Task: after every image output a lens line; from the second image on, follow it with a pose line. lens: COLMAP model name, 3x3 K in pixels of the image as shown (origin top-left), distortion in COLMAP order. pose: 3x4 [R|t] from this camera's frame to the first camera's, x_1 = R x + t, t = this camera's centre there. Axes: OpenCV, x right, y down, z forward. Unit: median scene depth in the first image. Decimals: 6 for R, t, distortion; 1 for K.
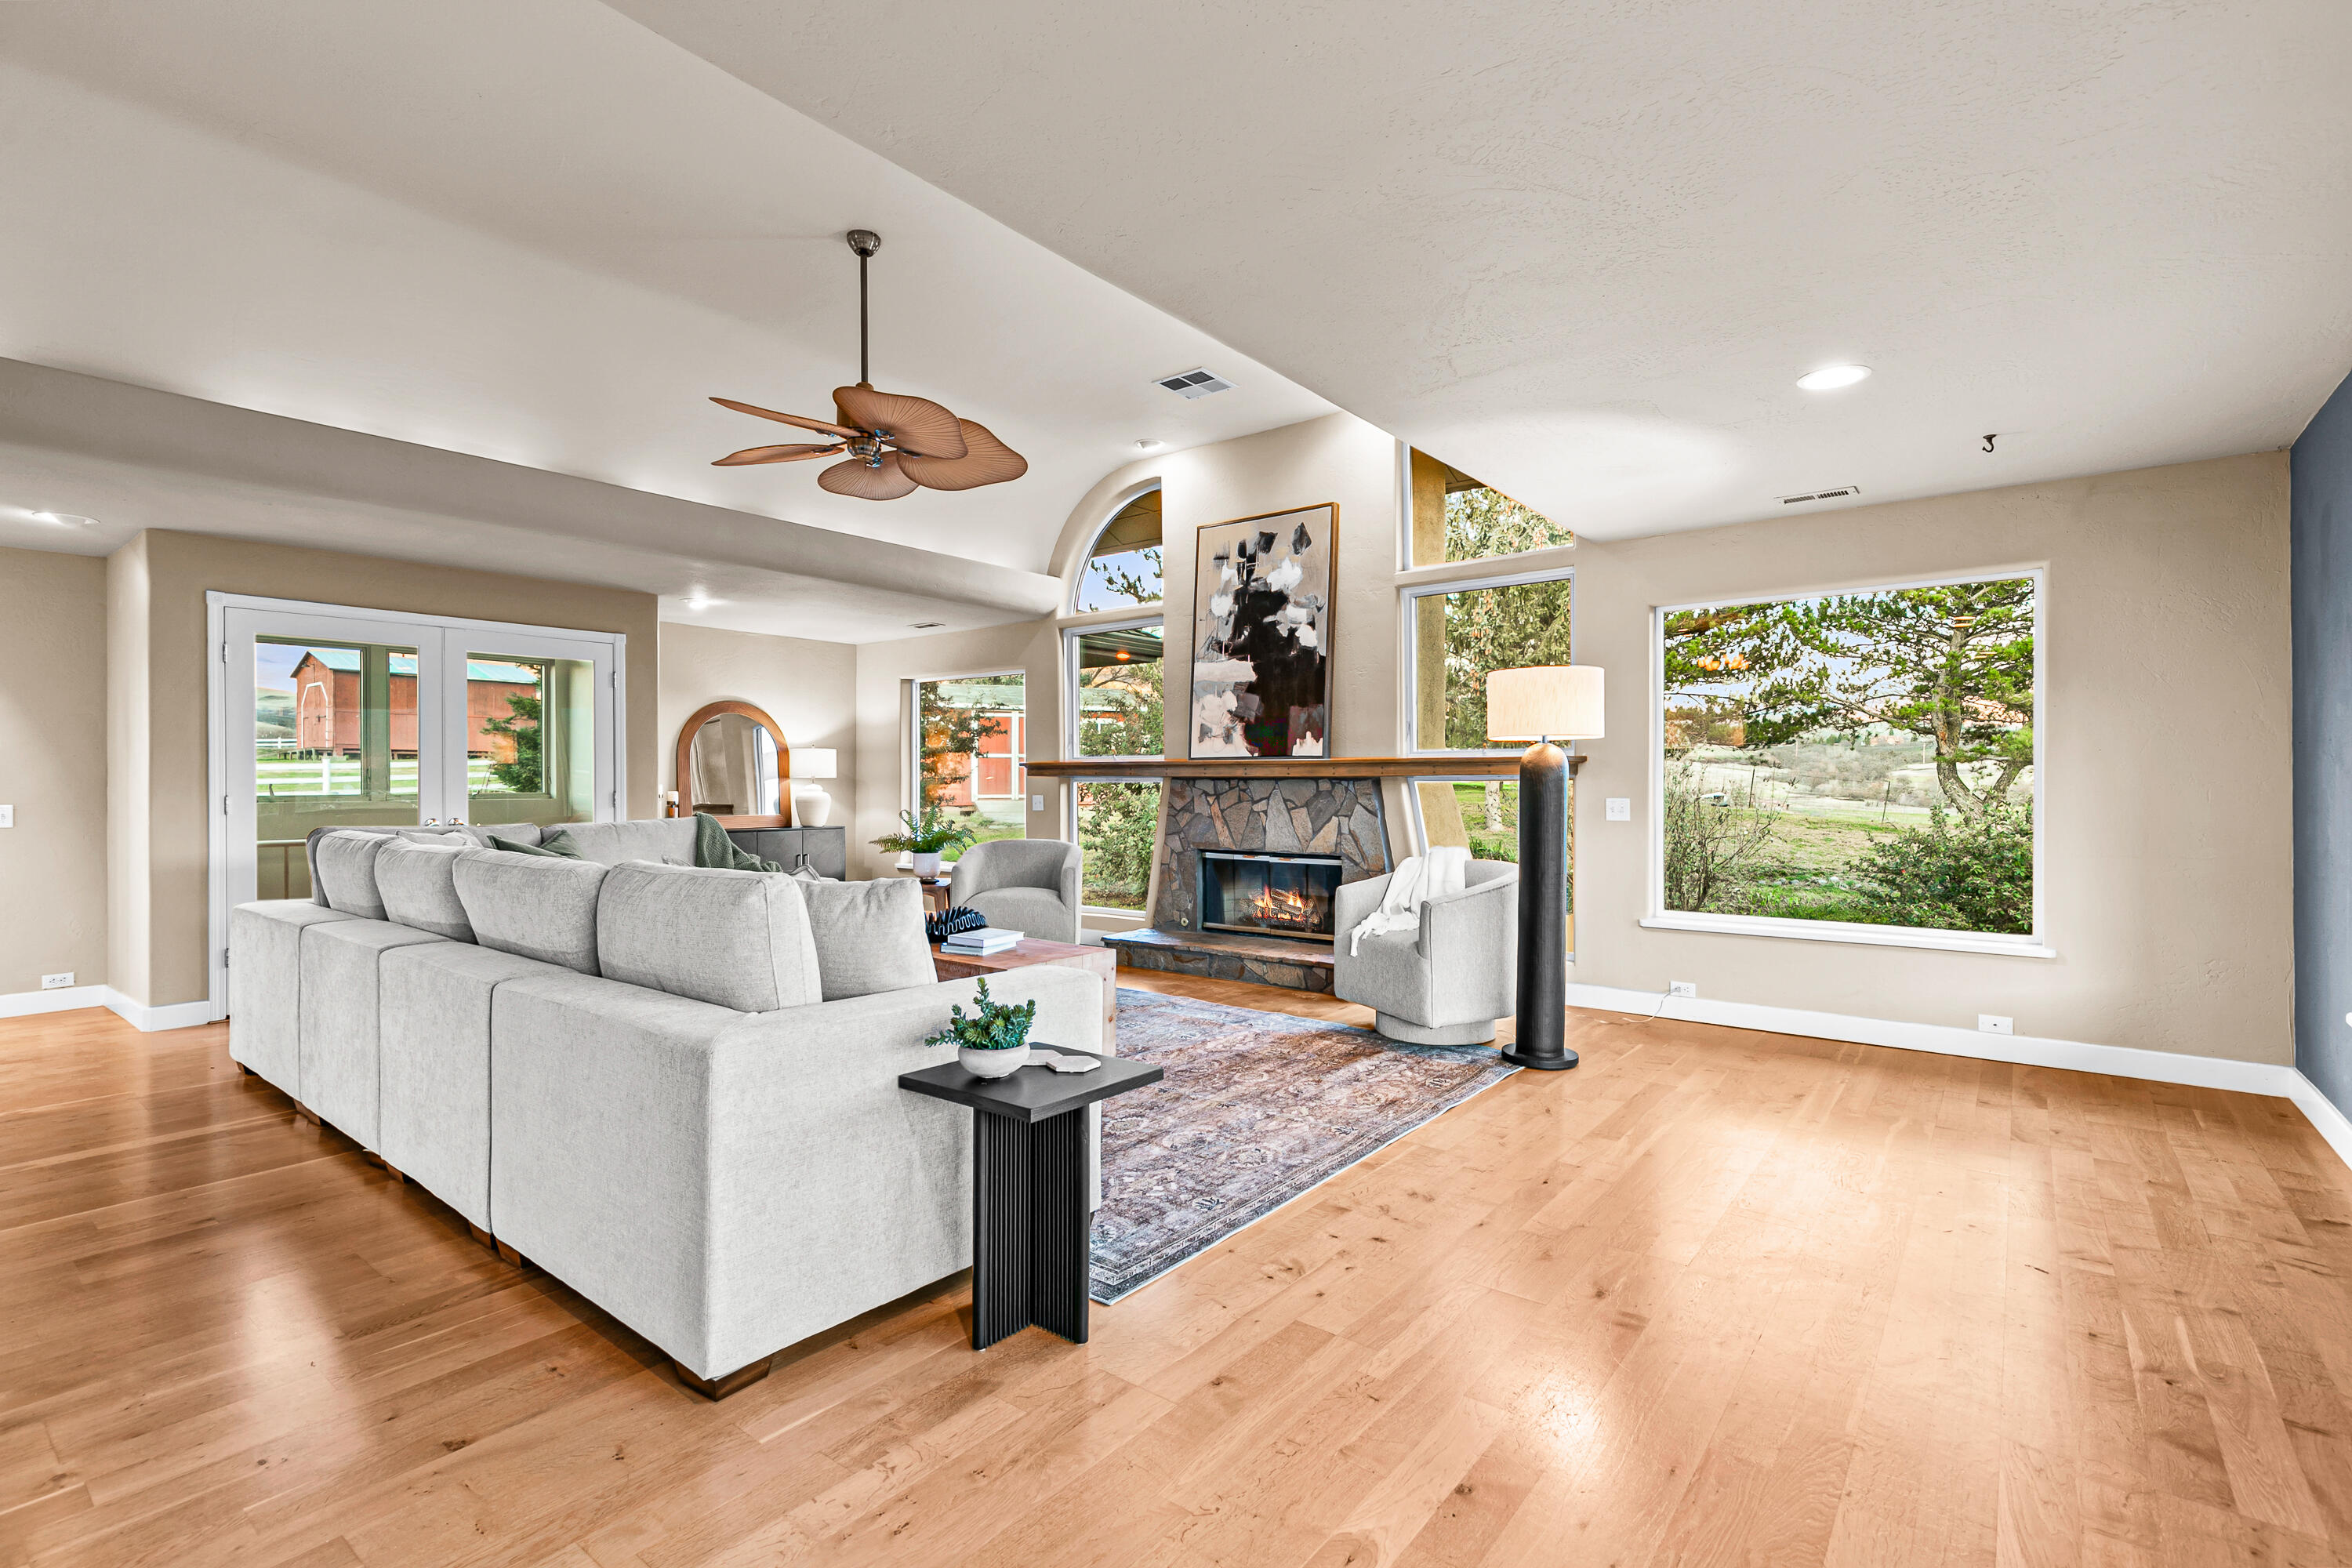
lens RADIAL K [[1064.9, 0, 1196.8], [0, 1064.9, 785.0], [0, 0, 1]] dist [0.013074, -0.003237]
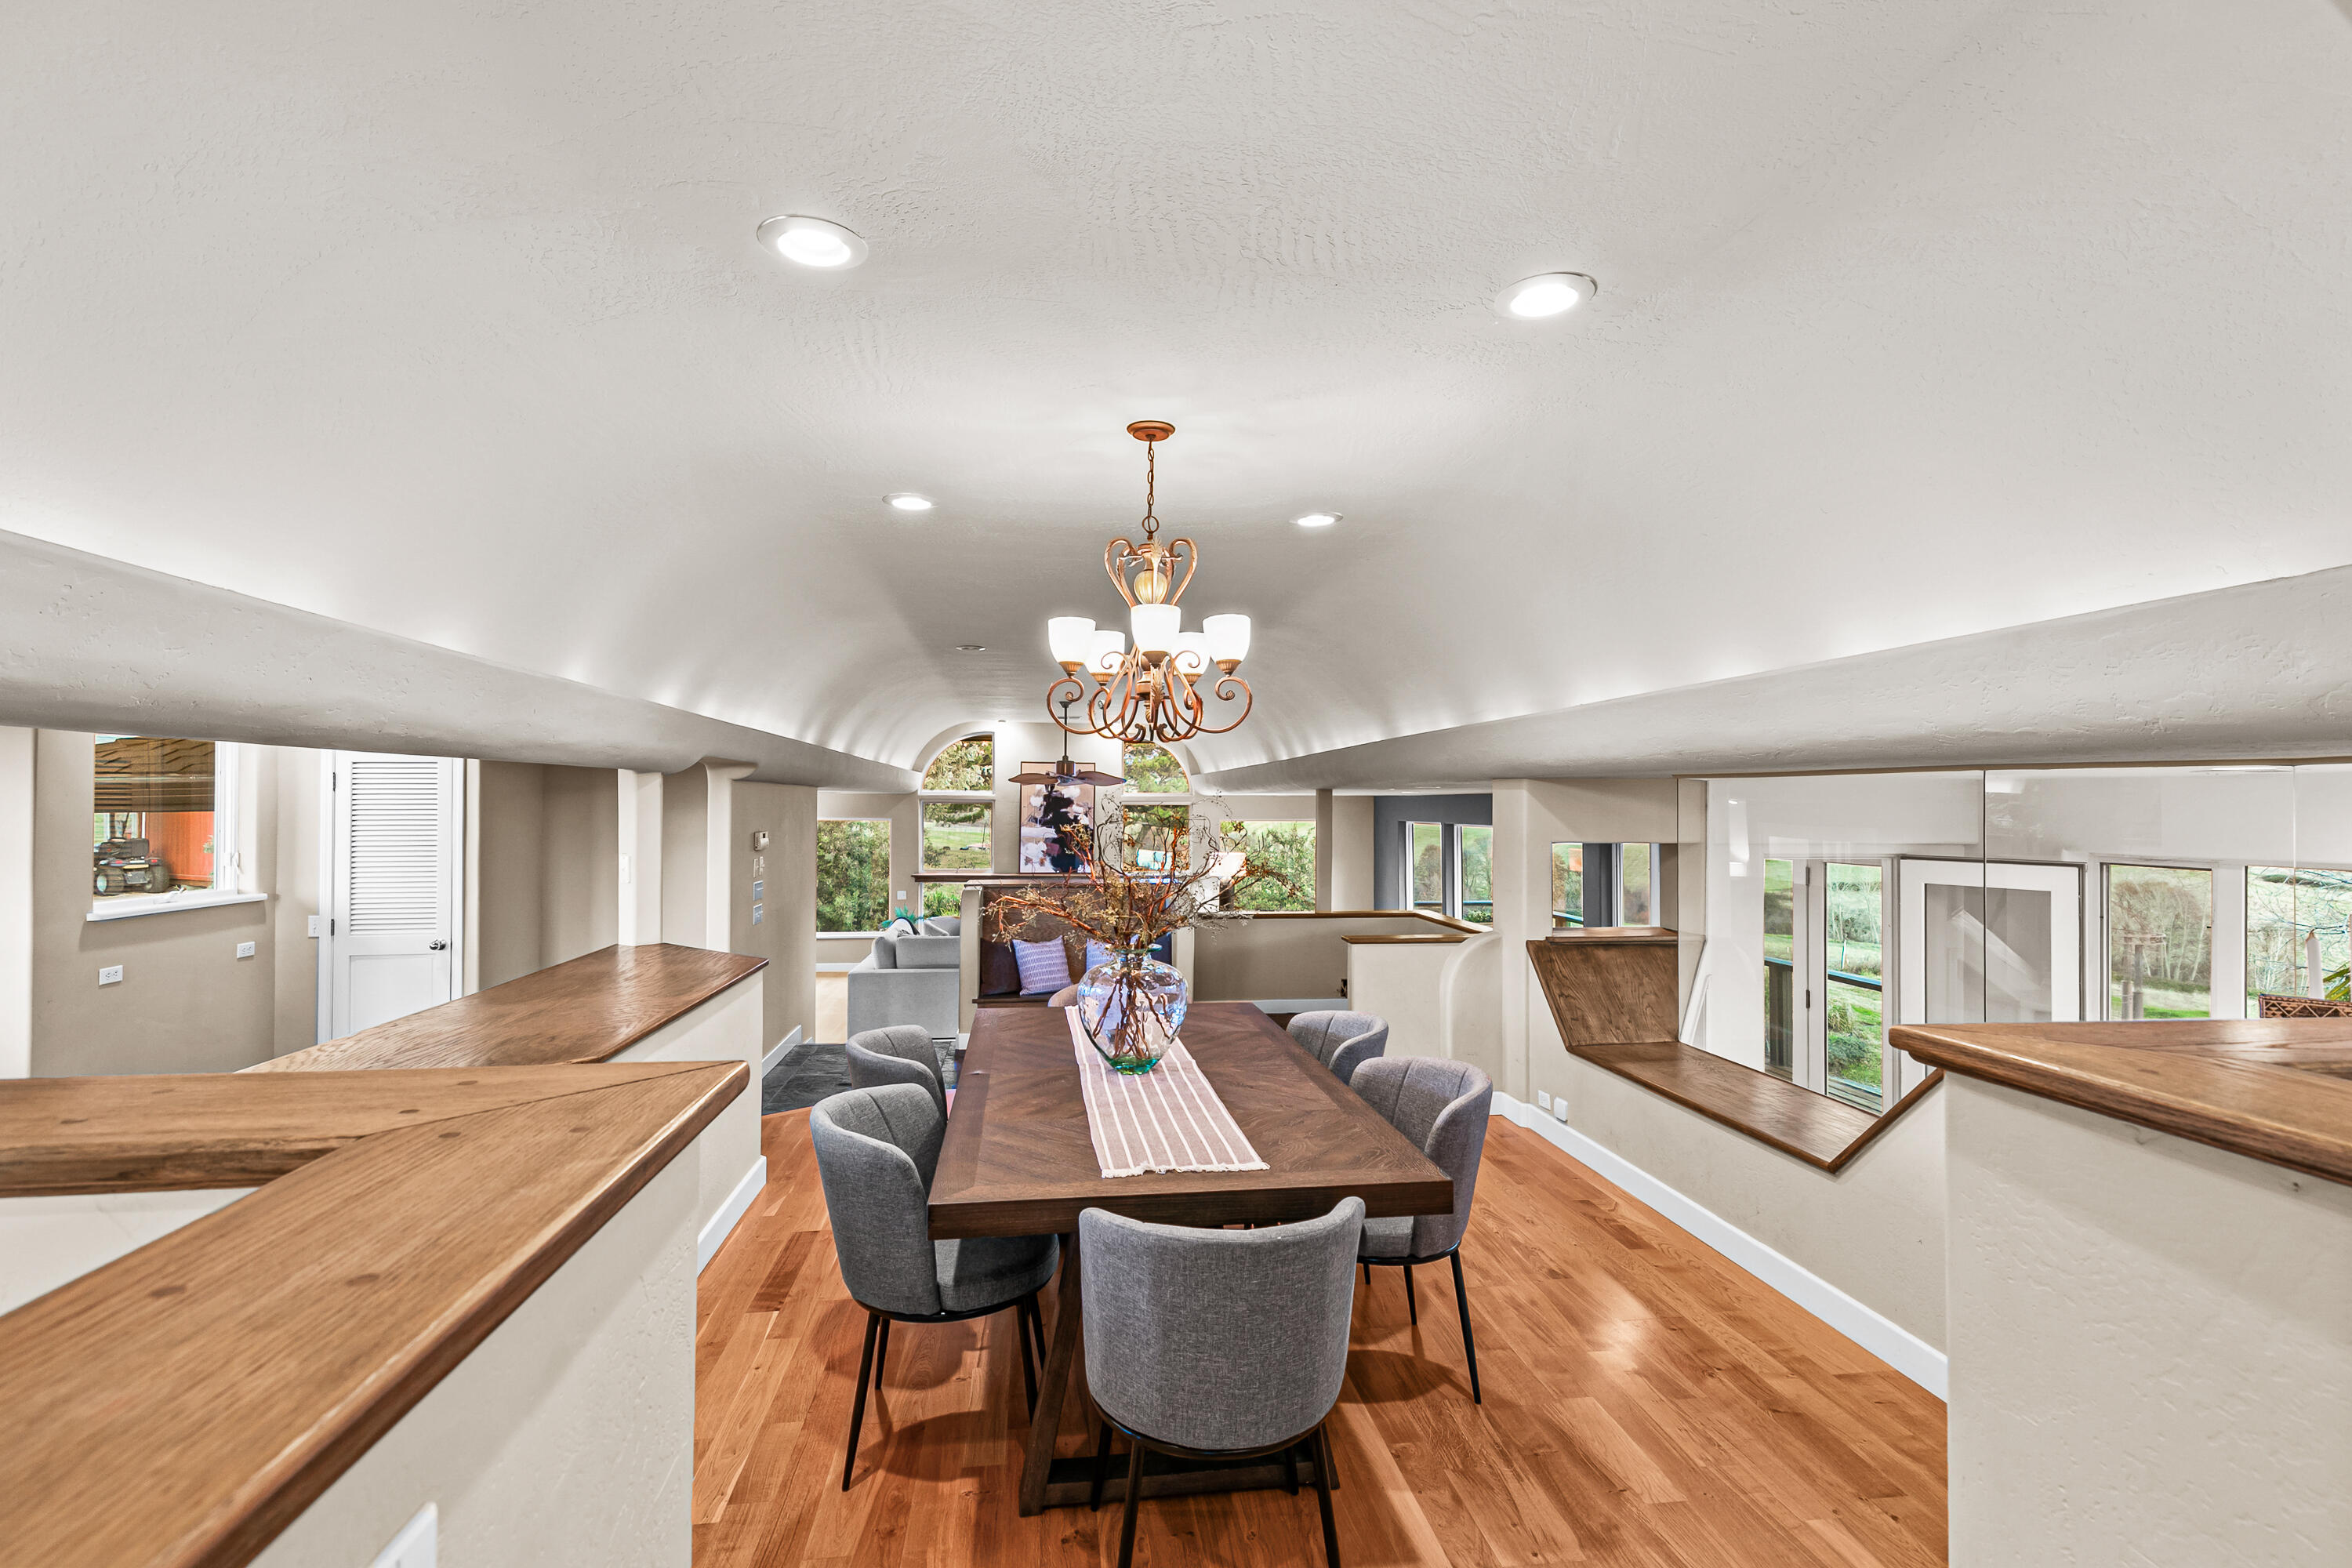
lens RADIAL K [[1064.9, 0, 1177.0], [0, 1064.9, 792.3], [0, 0, 1]] dist [0.013074, -0.003237]
pose [[0.705122, 0.011964, 0.708985, -1.268842], [-0.002701, 0.999896, -0.014186, -0.153808], [-0.709081, 0.008088, 0.705081, -0.693607]]
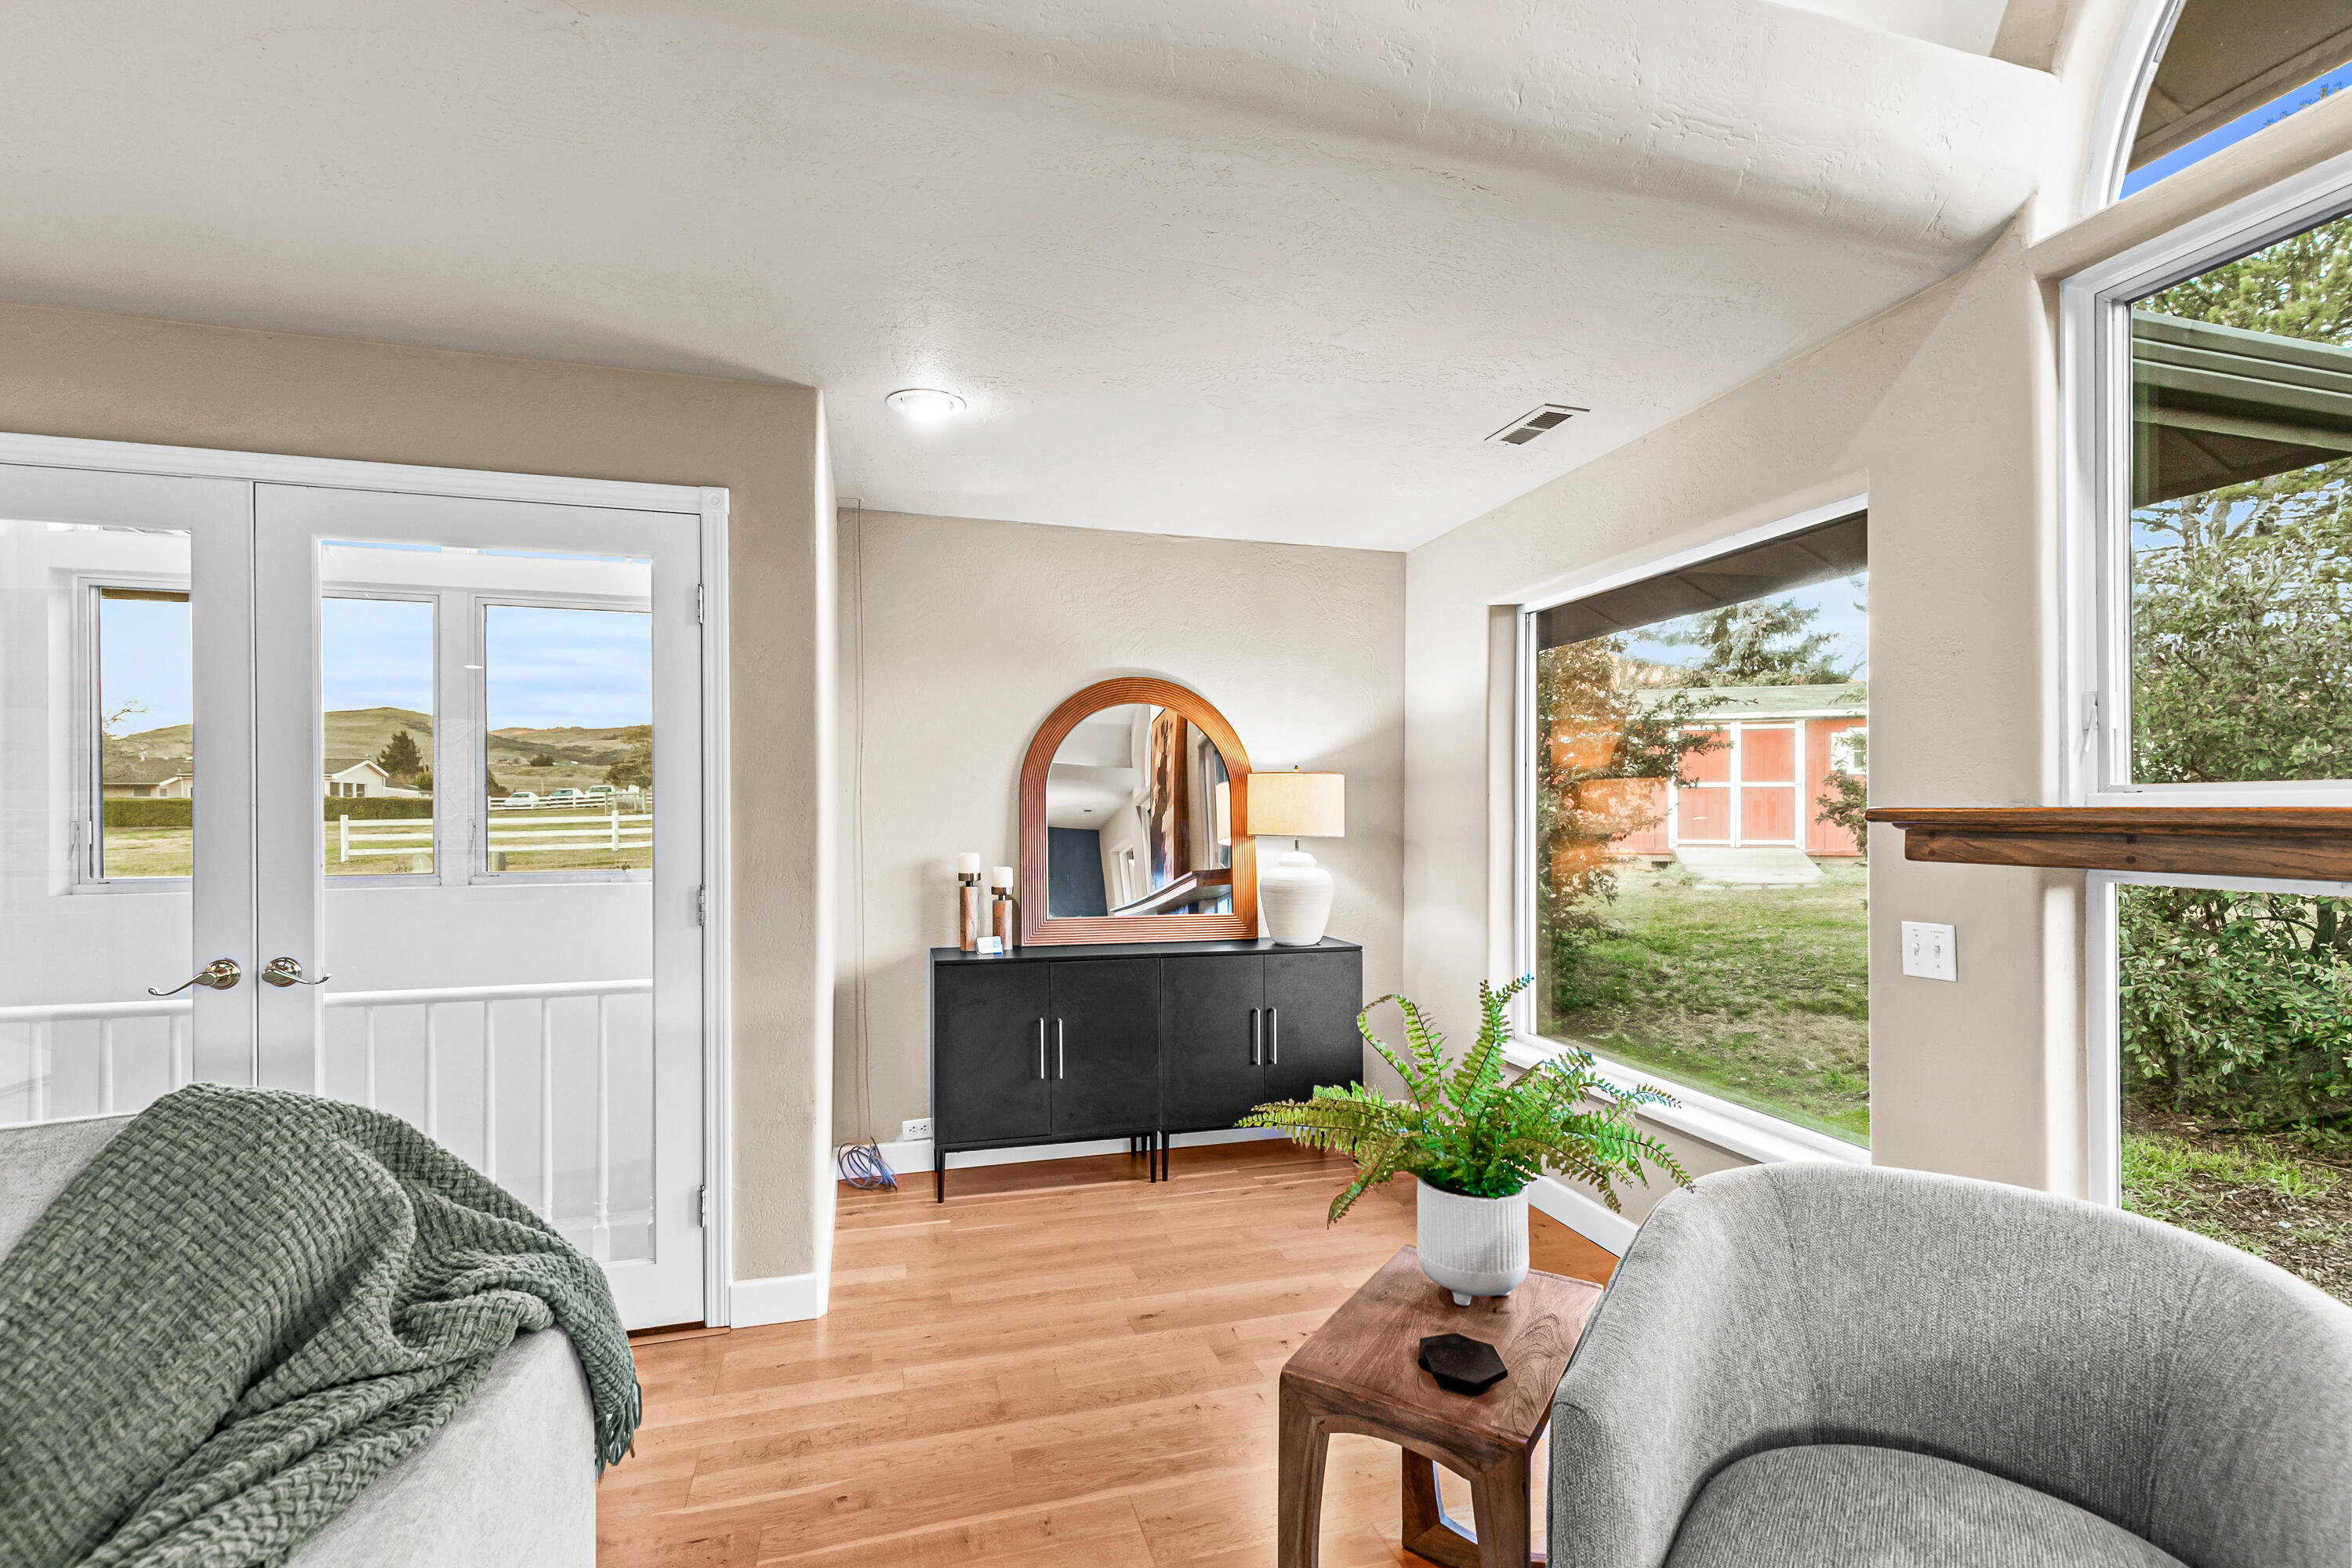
lens RADIAL K [[1064.9, 0, 1187.0], [0, 1064.9, 811.5], [0, 0, 1]] dist [0.013074, -0.003237]
pose [[0.806939, 0.000963, -0.590634, -0.160889], [-0.003706, 0.999987, -0.003433, -0.020627], [0.590623, 0.004959, 0.806932, 0.761000]]
